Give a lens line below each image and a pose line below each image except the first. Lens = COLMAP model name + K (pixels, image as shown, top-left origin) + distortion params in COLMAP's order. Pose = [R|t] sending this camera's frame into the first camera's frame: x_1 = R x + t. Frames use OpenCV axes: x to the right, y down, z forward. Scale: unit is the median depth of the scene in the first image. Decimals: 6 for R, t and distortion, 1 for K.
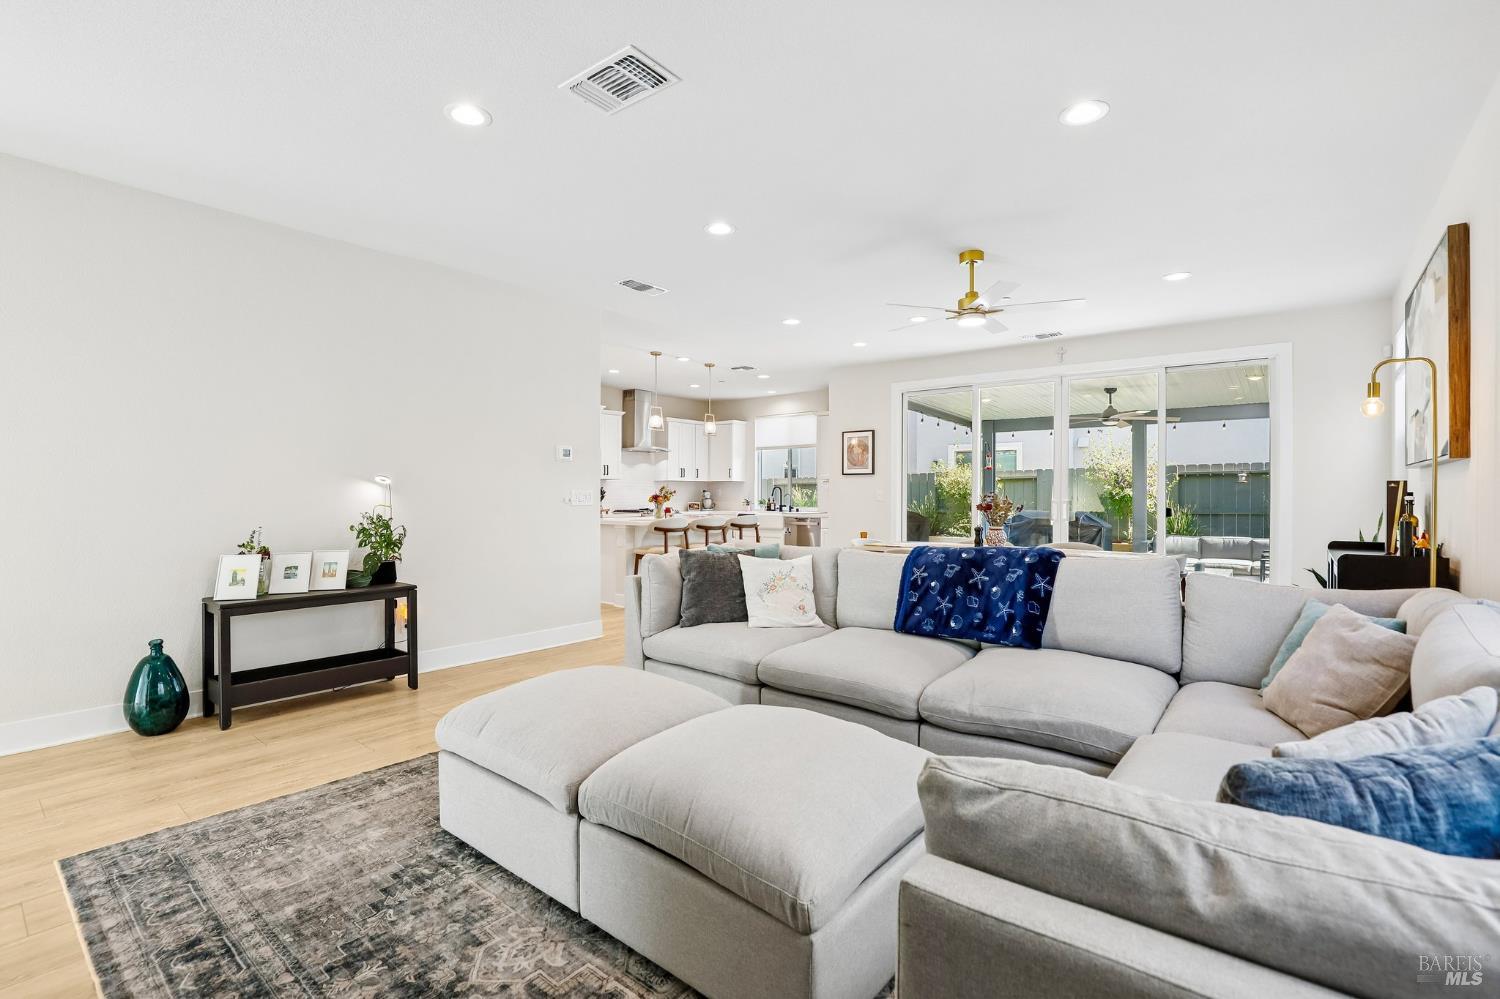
lens RADIAL K [[688.3, 0, 745.4], [0, 688.3, 494.7], [0, 0, 1]] dist [-0.037043, 0.007052]
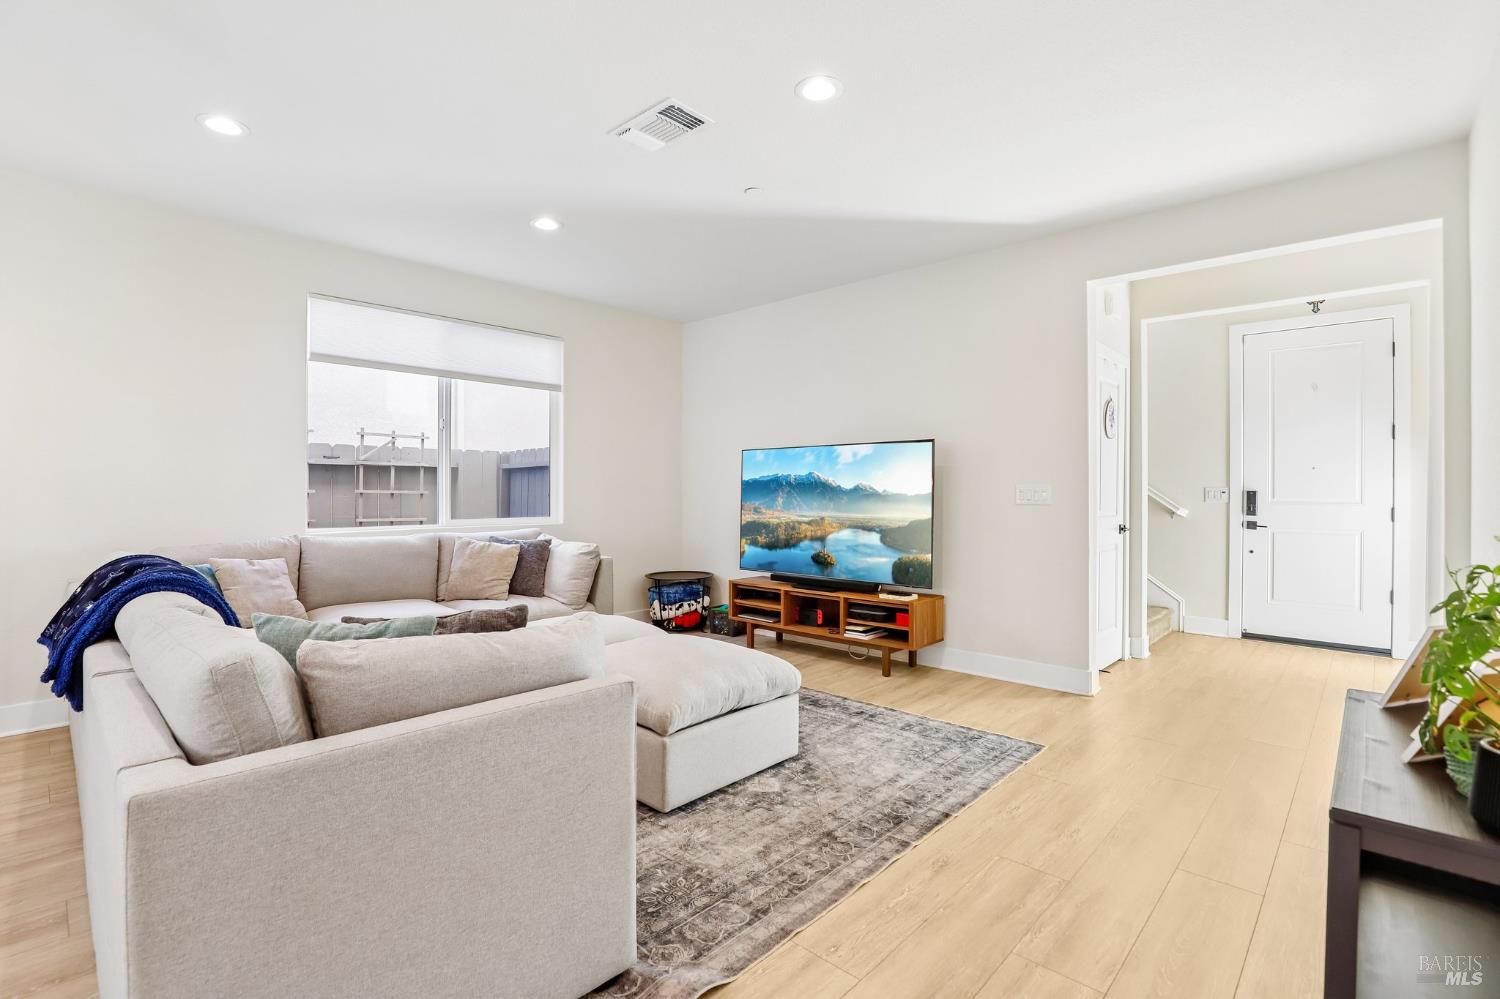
lens RADIAL K [[688.3, 0, 745.4], [0, 688.3, 494.7], [0, 0, 1]] dist [-0.037043, 0.007052]
pose [[-0.997448, -0.003842, 0.071294, -0.121152], [-0.003228, 0.999957, 0.008719, -0.001325], [-0.071325, 0.008466, -0.997417, 0.624701]]
